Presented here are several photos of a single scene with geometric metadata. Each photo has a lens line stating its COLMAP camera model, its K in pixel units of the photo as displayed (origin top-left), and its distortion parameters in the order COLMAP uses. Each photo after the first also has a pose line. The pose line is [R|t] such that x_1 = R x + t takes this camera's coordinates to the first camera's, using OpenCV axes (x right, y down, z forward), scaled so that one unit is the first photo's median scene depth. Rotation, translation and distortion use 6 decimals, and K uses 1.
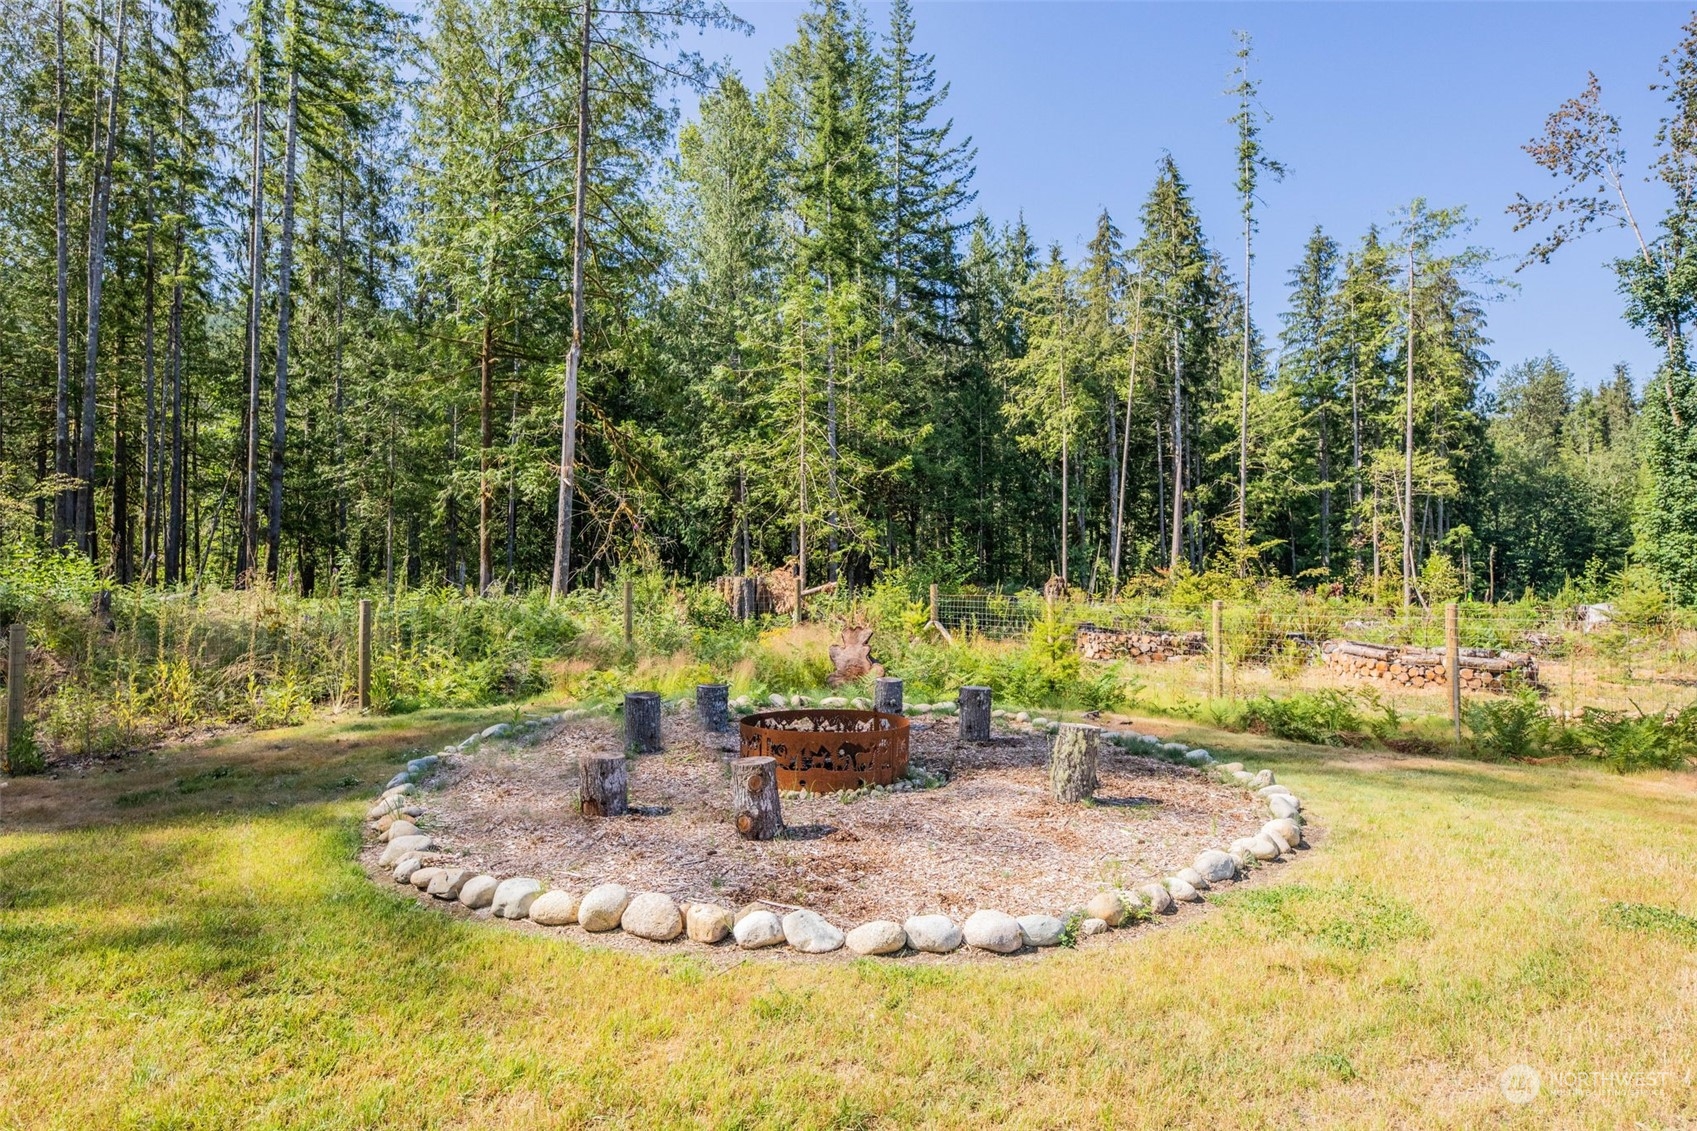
lens RADIAL K [[730.3, 0, 846.4], [0, 730.3, 561.1], [0, 0, 1]] dist [0.000949, -0.000399]
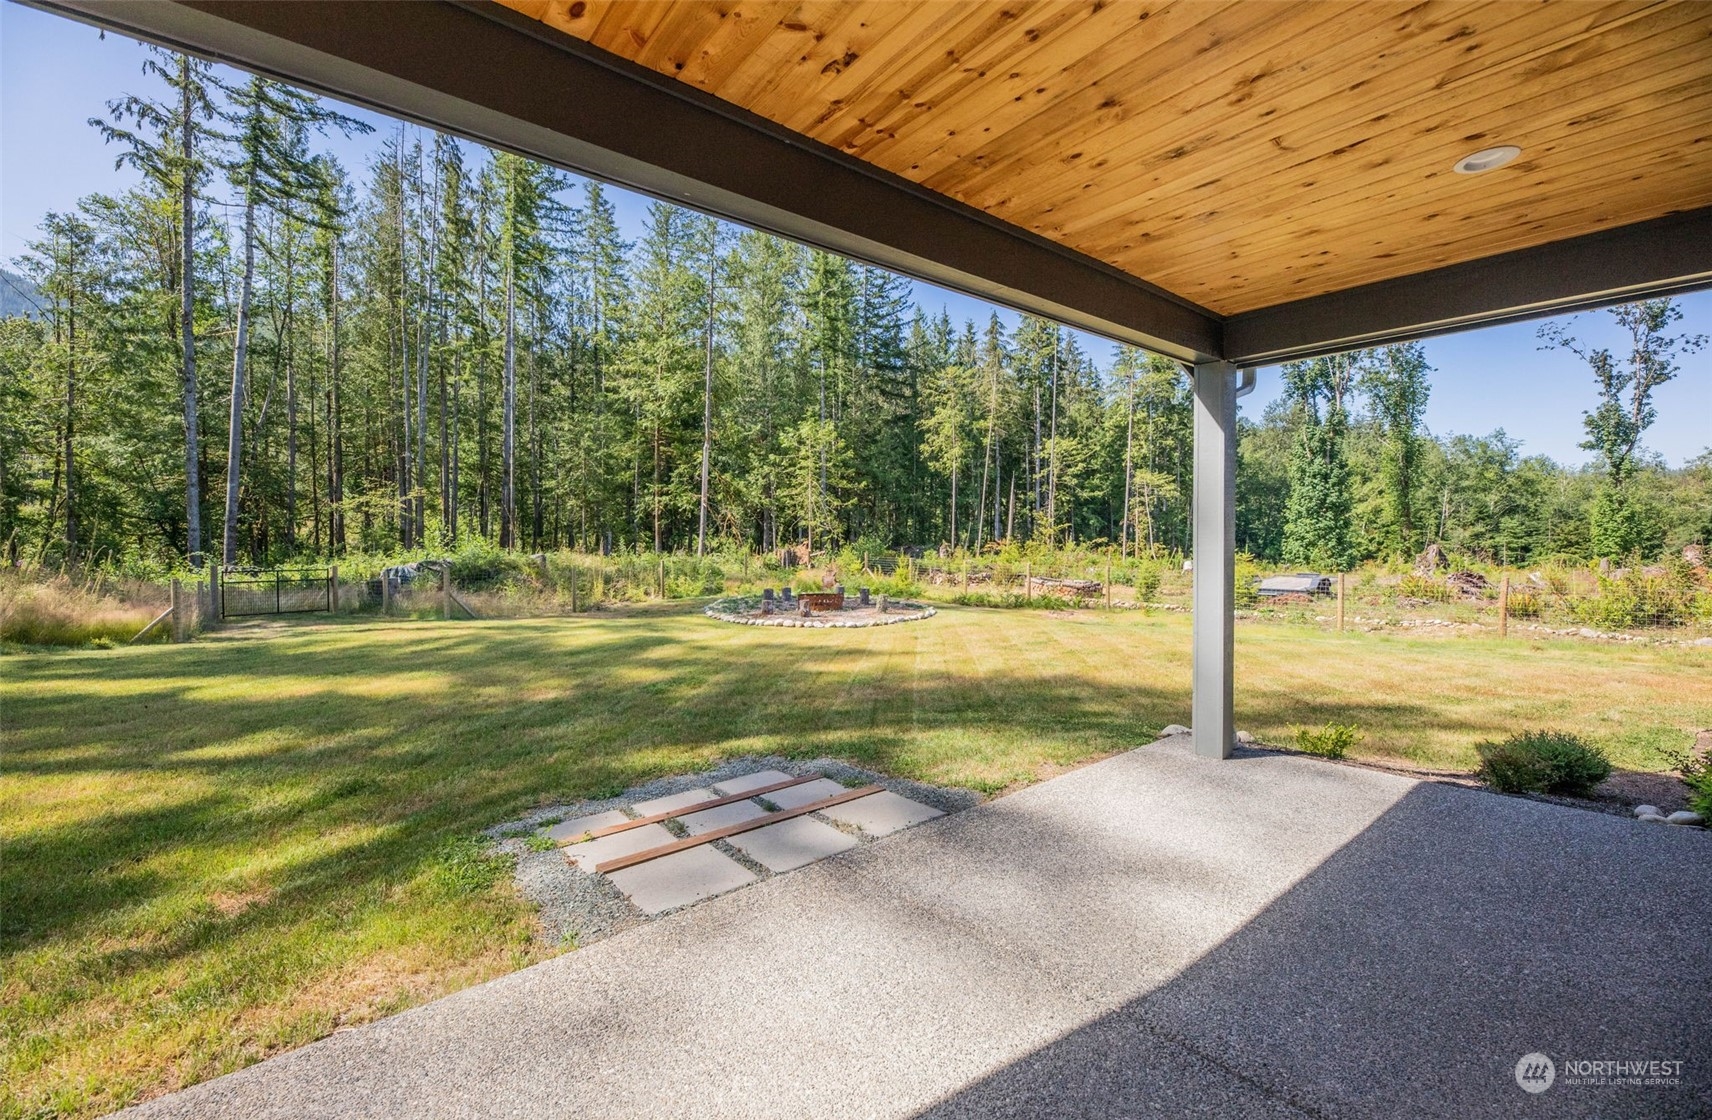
lens RADIAL K [[603.2, 0, 846.6], [0, 603.2, 536.9], [0, 0, 1]] dist [-0.000178, -0.000419]
pose [[0.999818, 0.004572, 0.018523, 0.010363], [-0.005192, 0.999422, 0.033586, -0.041695], [-0.018358, -0.033676, 0.999264, -0.474542]]
